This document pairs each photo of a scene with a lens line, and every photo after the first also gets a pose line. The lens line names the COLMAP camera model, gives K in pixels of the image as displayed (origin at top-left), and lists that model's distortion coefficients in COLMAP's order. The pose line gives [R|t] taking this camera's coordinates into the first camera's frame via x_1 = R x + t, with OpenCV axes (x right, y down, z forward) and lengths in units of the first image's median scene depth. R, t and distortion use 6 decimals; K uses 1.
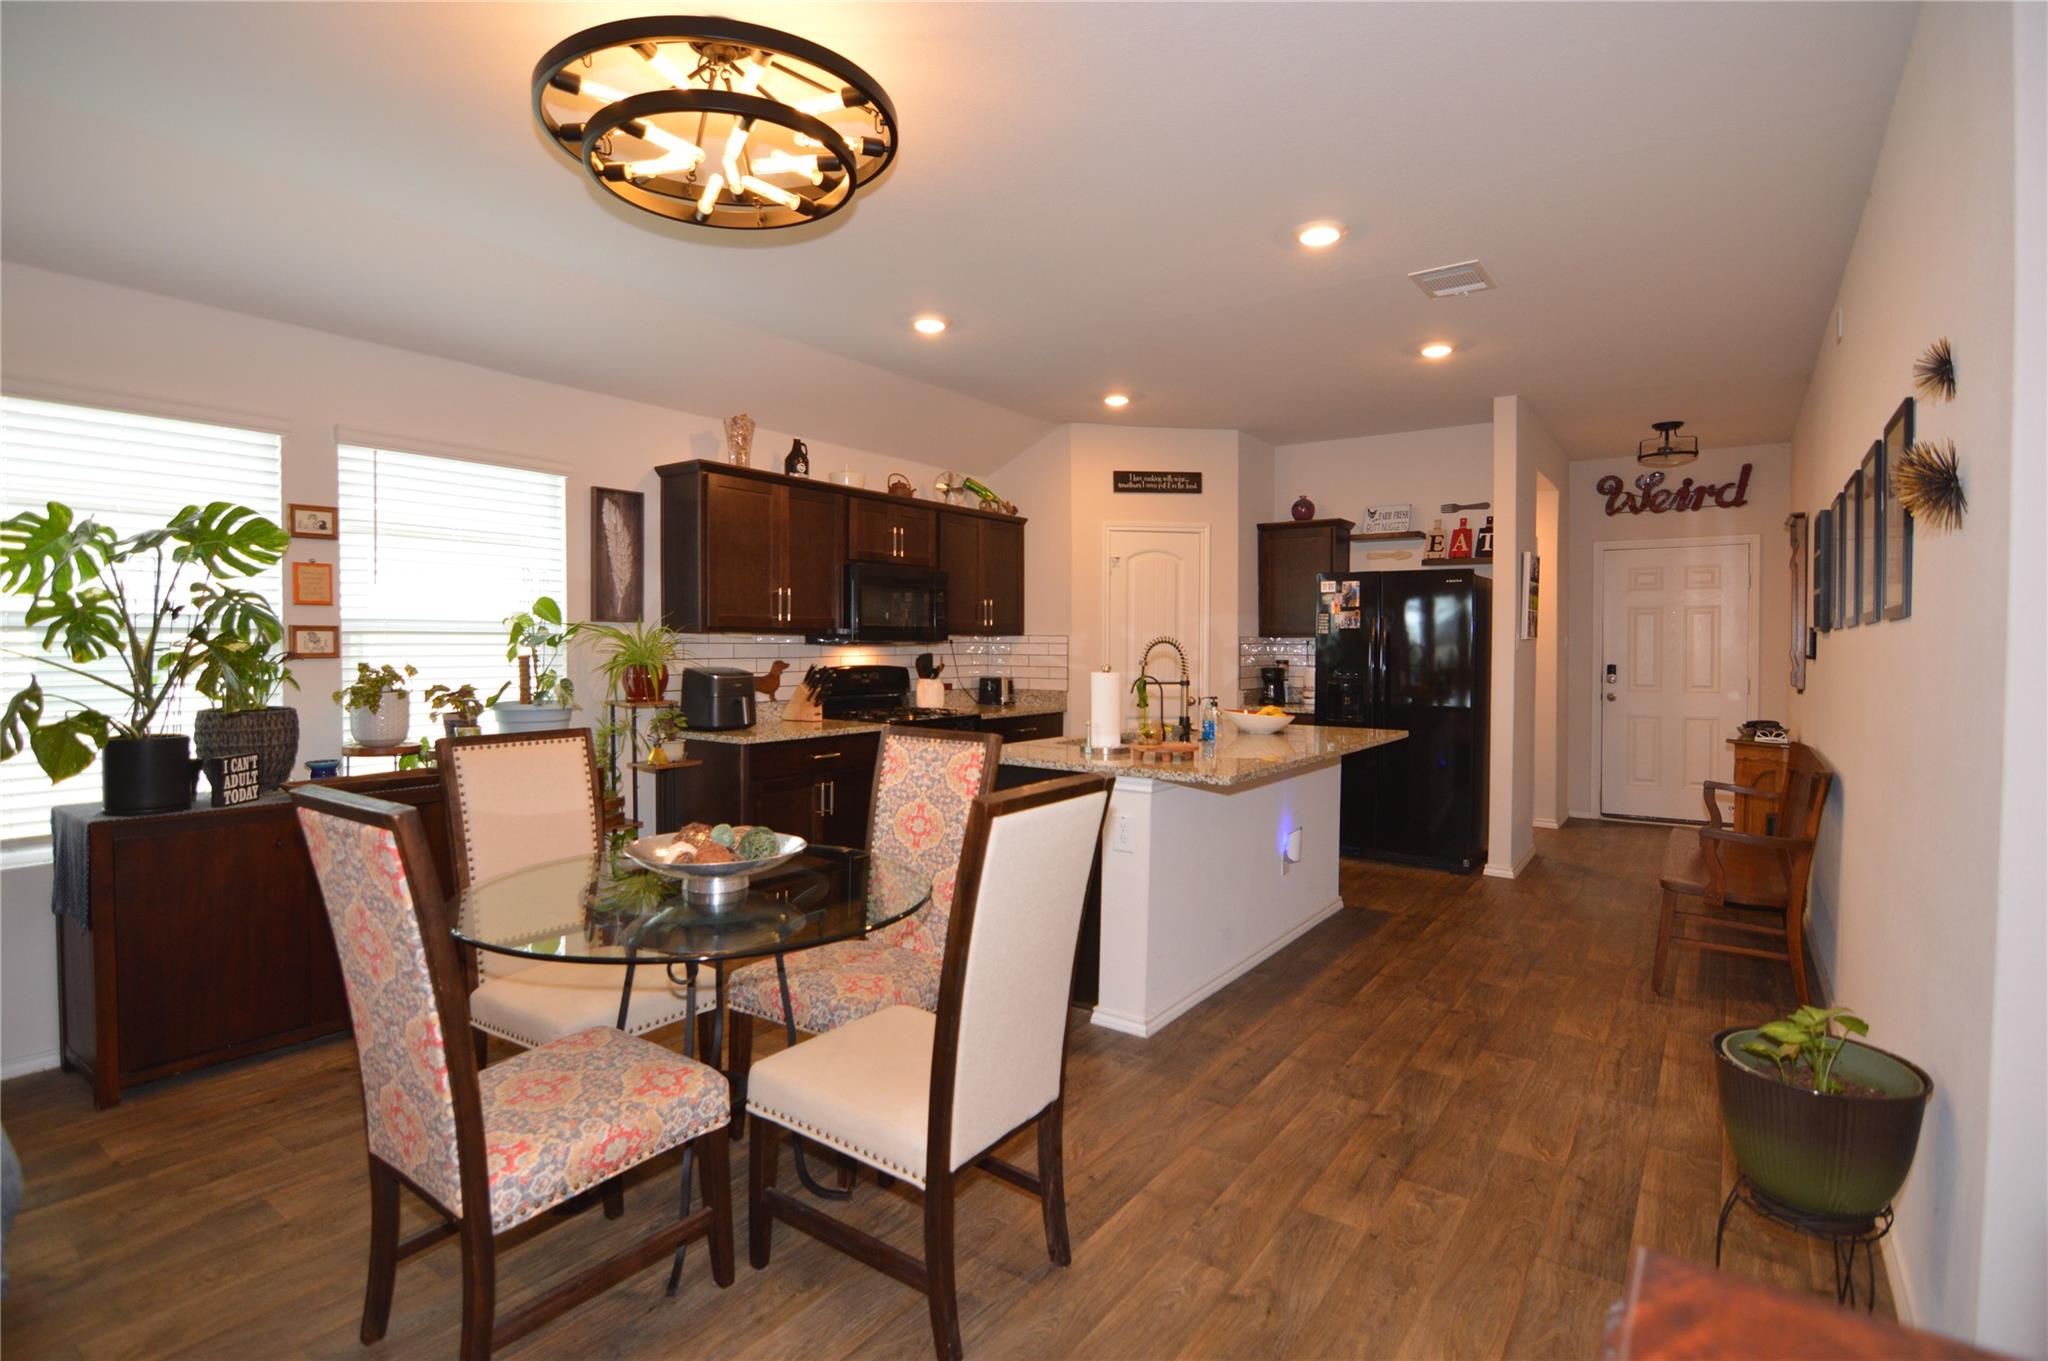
lens RADIAL K [[1008.5, 0, 1011.2], [0, 1008.5, 669.9], [0, 0, 1]] dist [-0.010135, -0.003086]
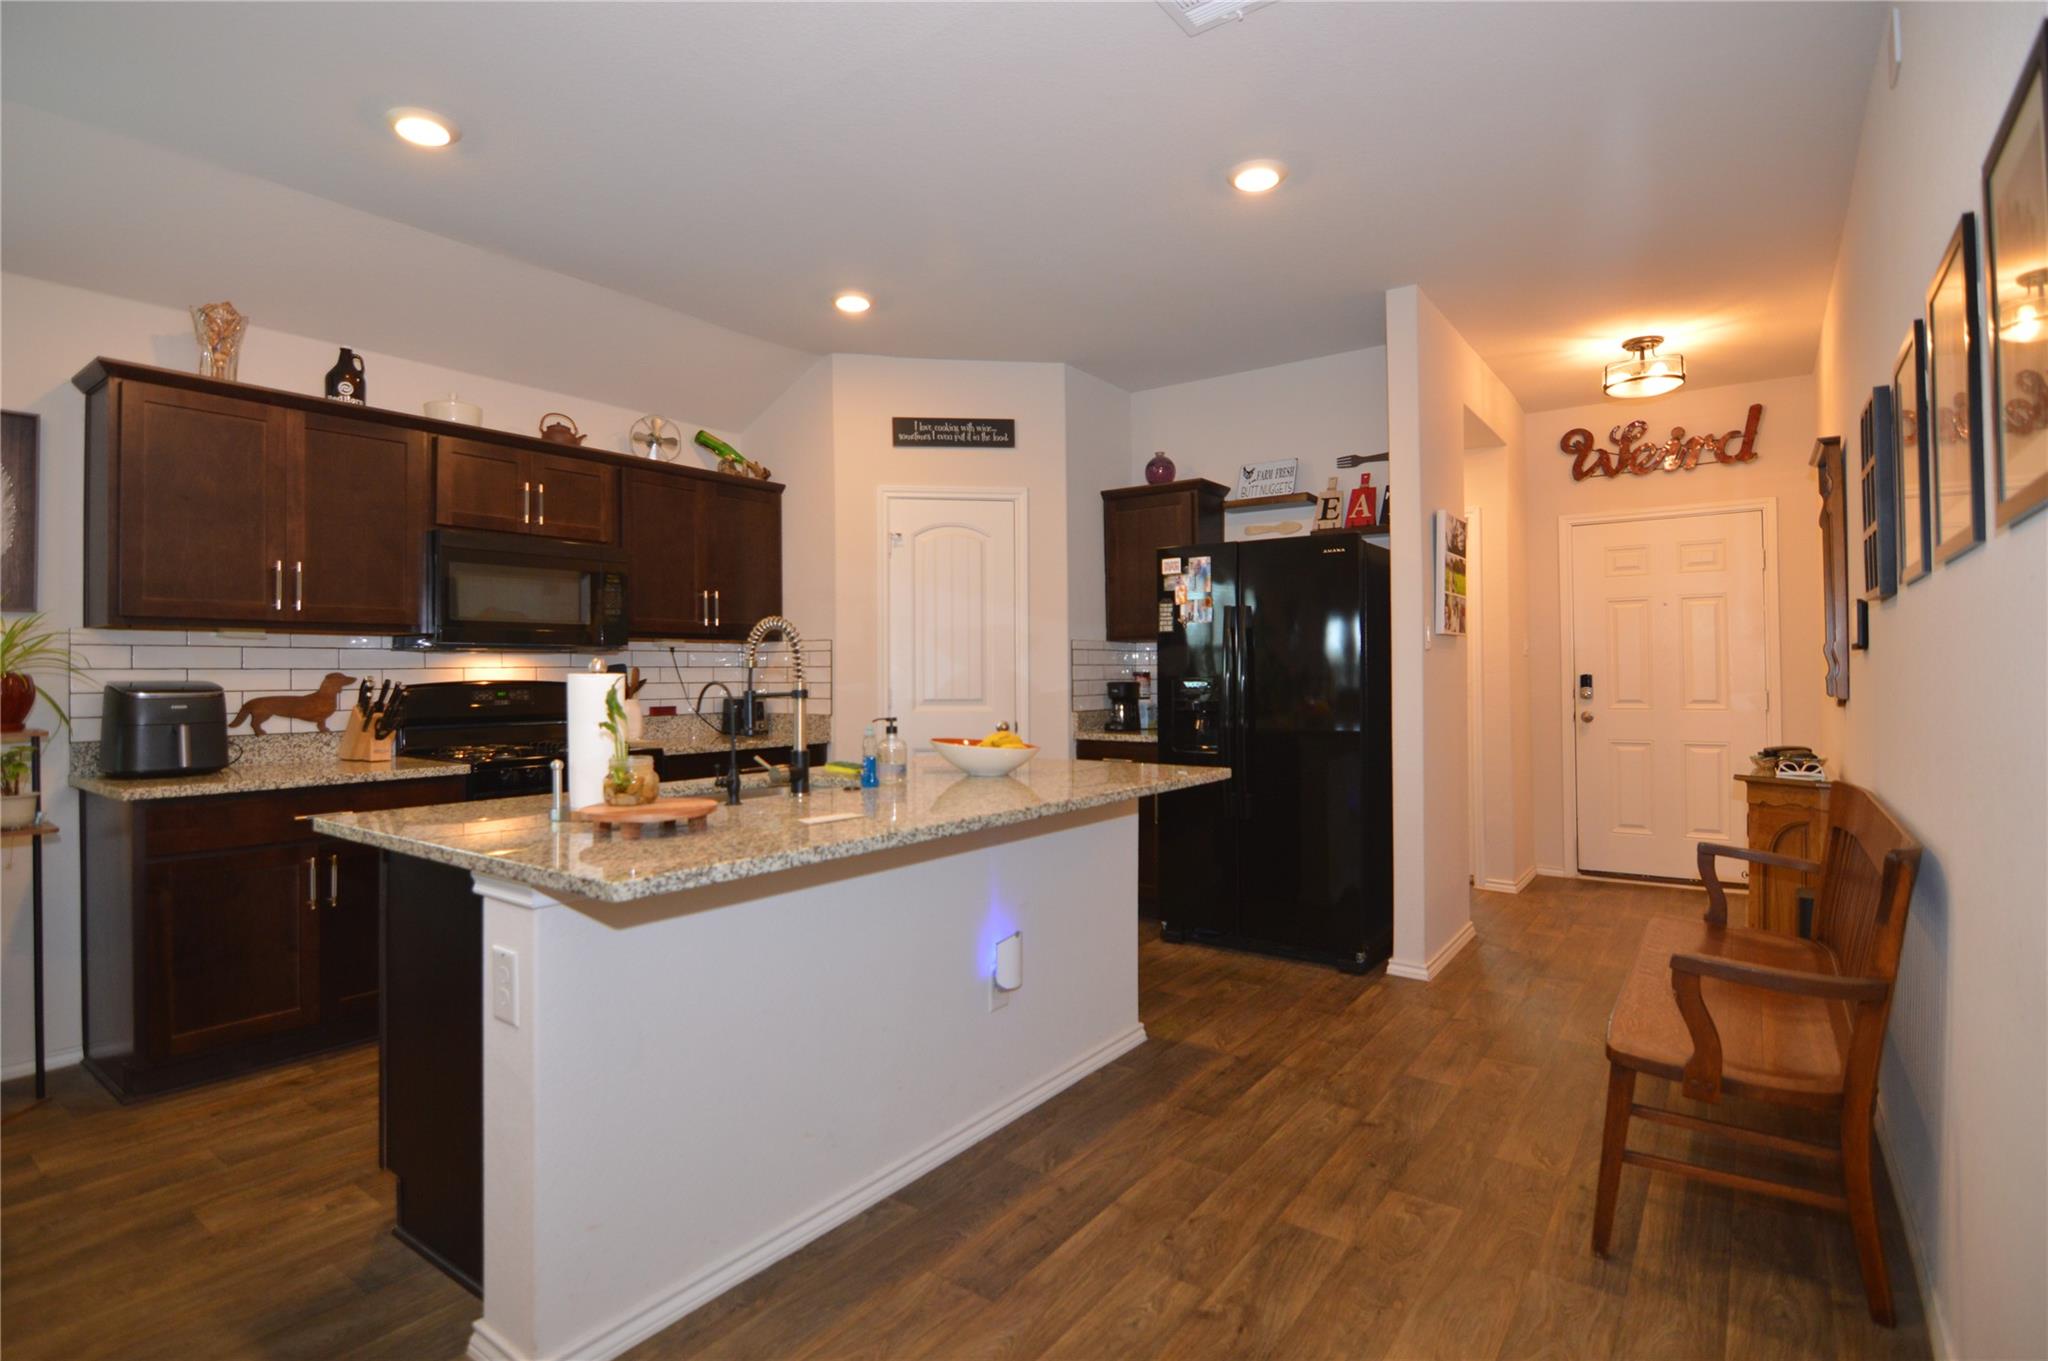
lens RADIAL K [[1008.5, 0, 1018.6], [0, 1008.5, 668.3], [0, 0, 1]] dist [-0.010135, -0.003086]
pose [[0.999890, -0.009718, -0.011189, 0.236320], [0.009355, 0.999444, -0.031999, 0.013915], [0.011494, 0.031890, 0.999425, 0.312168]]
